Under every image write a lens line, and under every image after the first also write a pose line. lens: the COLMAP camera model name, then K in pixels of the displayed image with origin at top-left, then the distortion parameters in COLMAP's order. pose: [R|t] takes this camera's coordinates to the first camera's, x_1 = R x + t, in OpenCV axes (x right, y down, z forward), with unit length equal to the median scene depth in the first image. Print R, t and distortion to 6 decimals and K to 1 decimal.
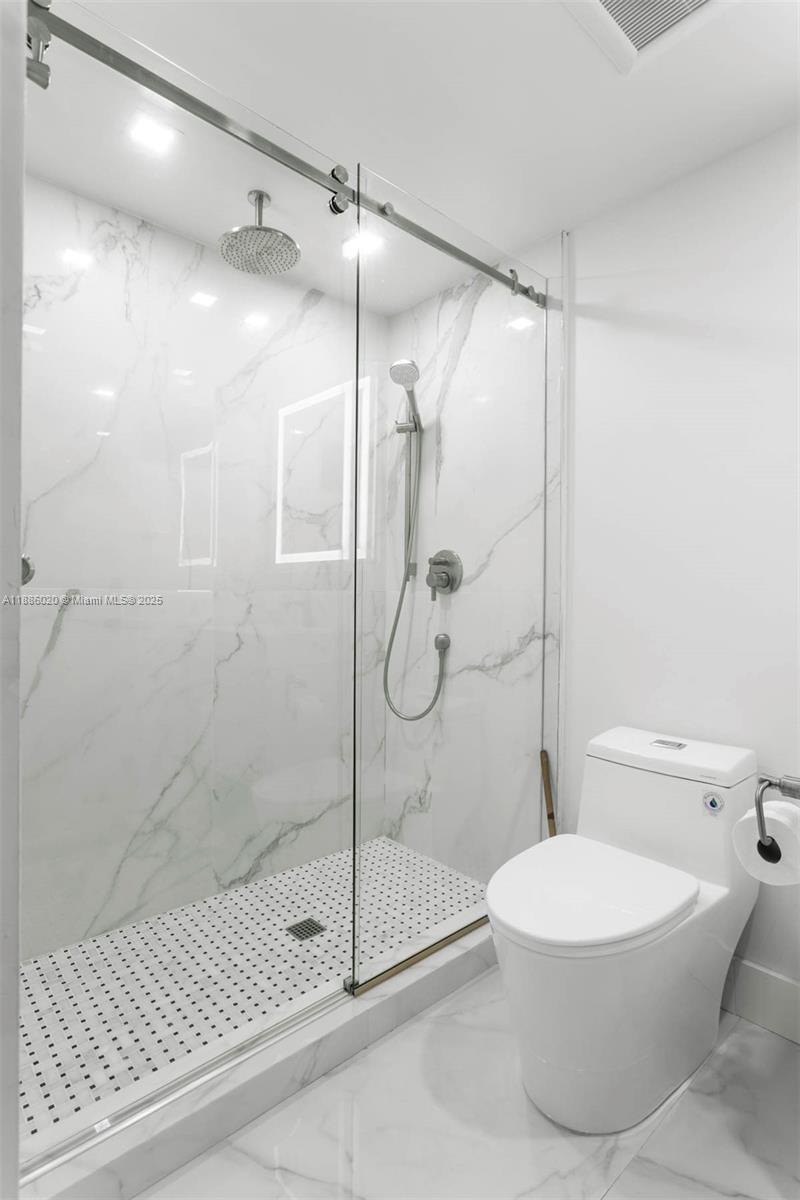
lens RADIAL K [[602.6, 0, 408.5], [0, 602.6, 601.8], [0, 0, 1]] dist [-0.013362, 0.007478]
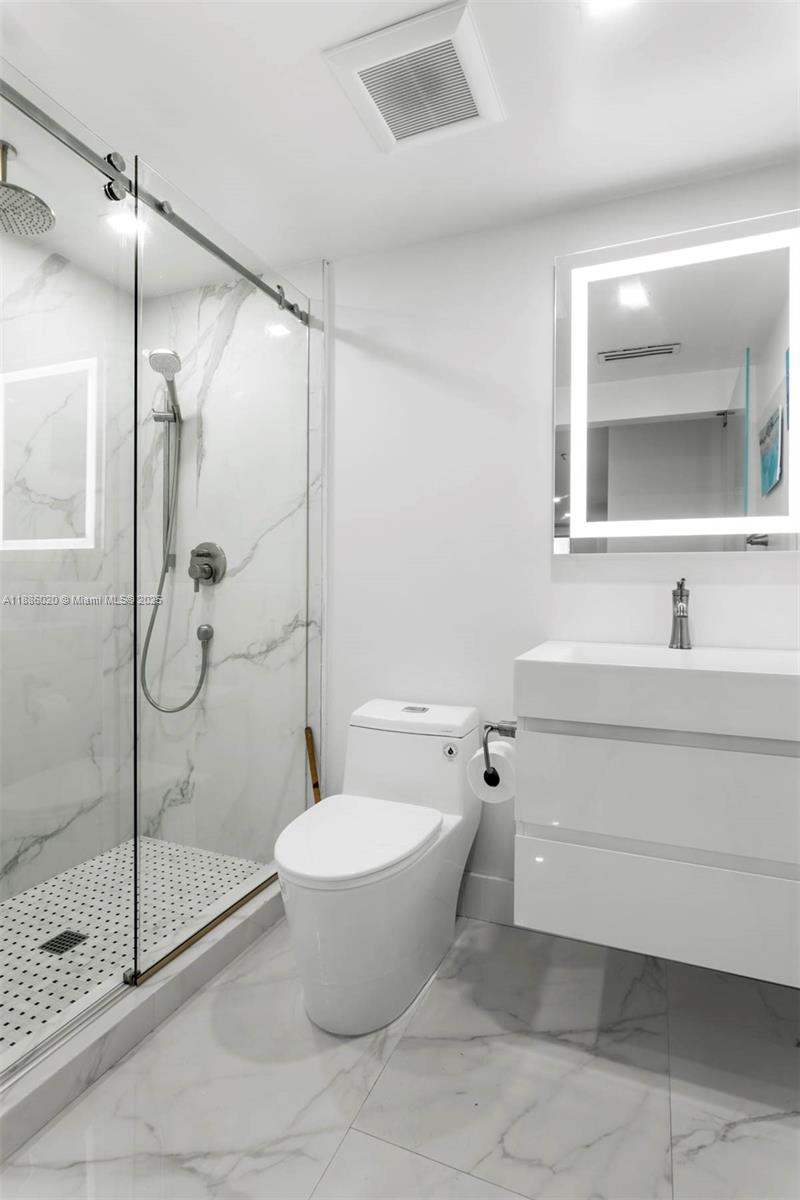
lens RADIAL K [[602.6, 0, 411.3], [0, 602.6, 596.0], [0, 0, 1]] dist [-0.013362, 0.007478]
pose [[0.903411, -0.006871, 0.428720, -0.075265], [0.004458, 0.999968, 0.006633, -0.000335], [-0.428752, -0.004081, 0.903413, -0.075745]]
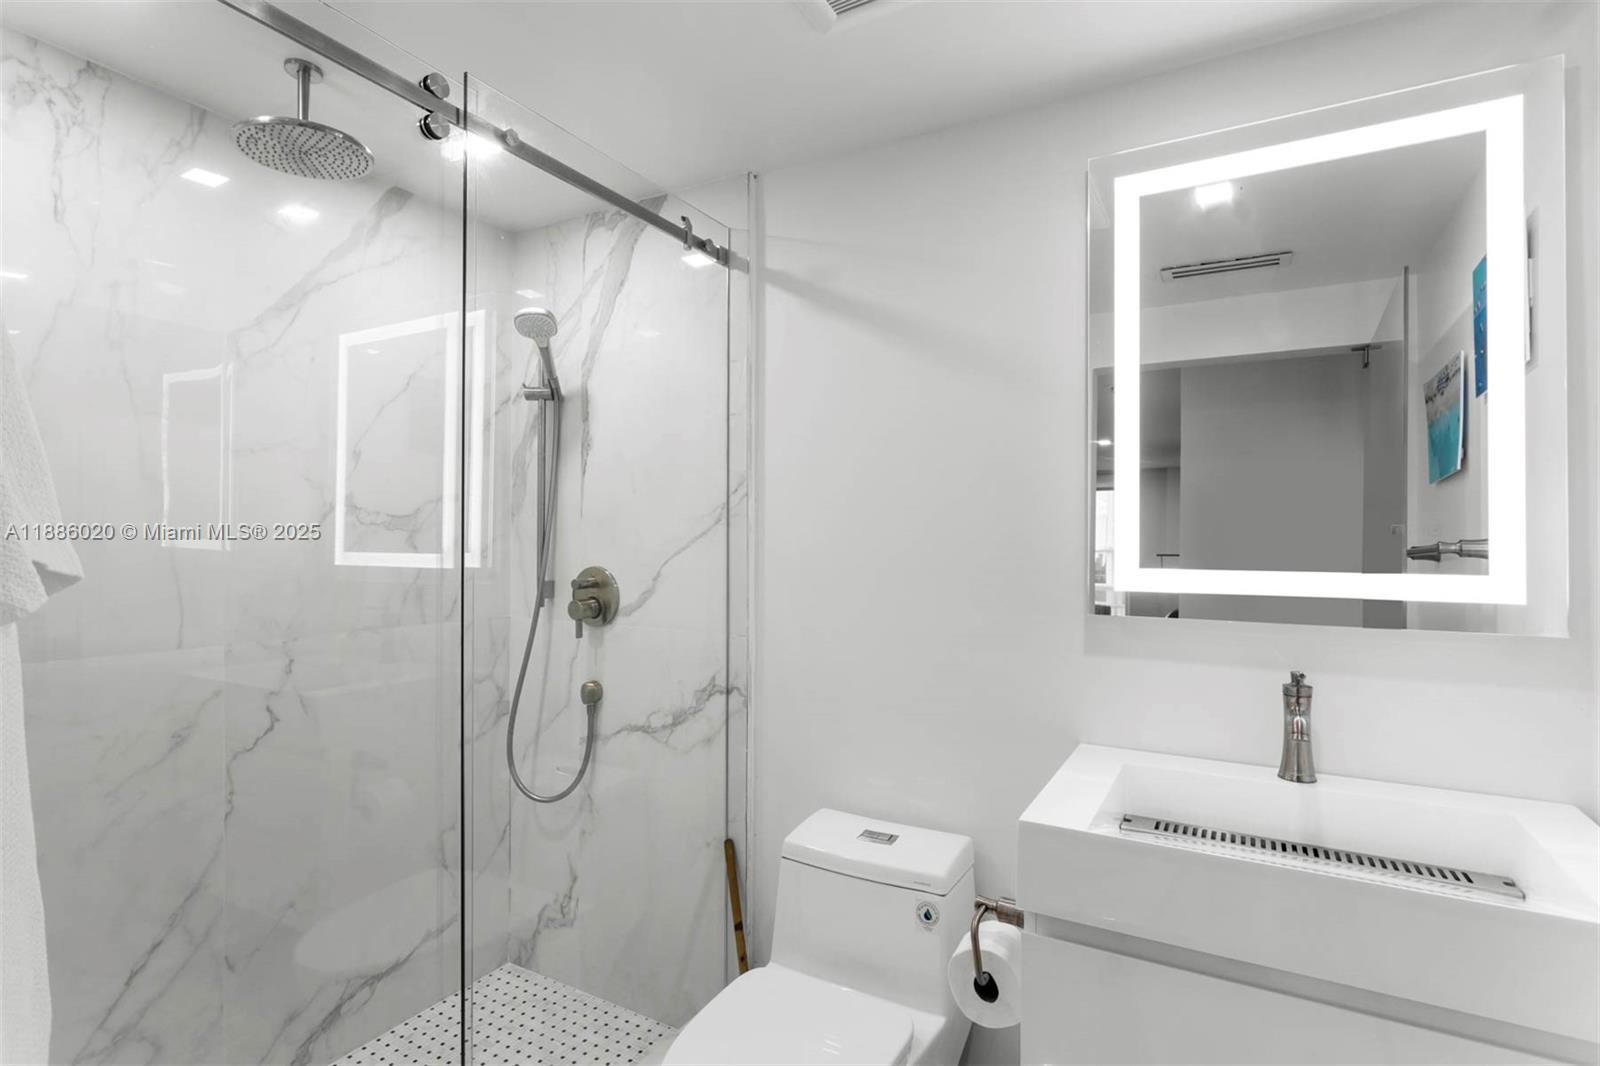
lens RADIAL K [[803.5, 0, 807.6], [0, 803.5, 540.4], [0, 0, 1]] dist [-0.013362, 0.007478]
pose [[0.950126, -0.004789, 0.311830, 0.002448], [0.007559, 0.999942, -0.007677, -0.126042], [-0.311775, 0.009651, 0.950107, -0.009157]]
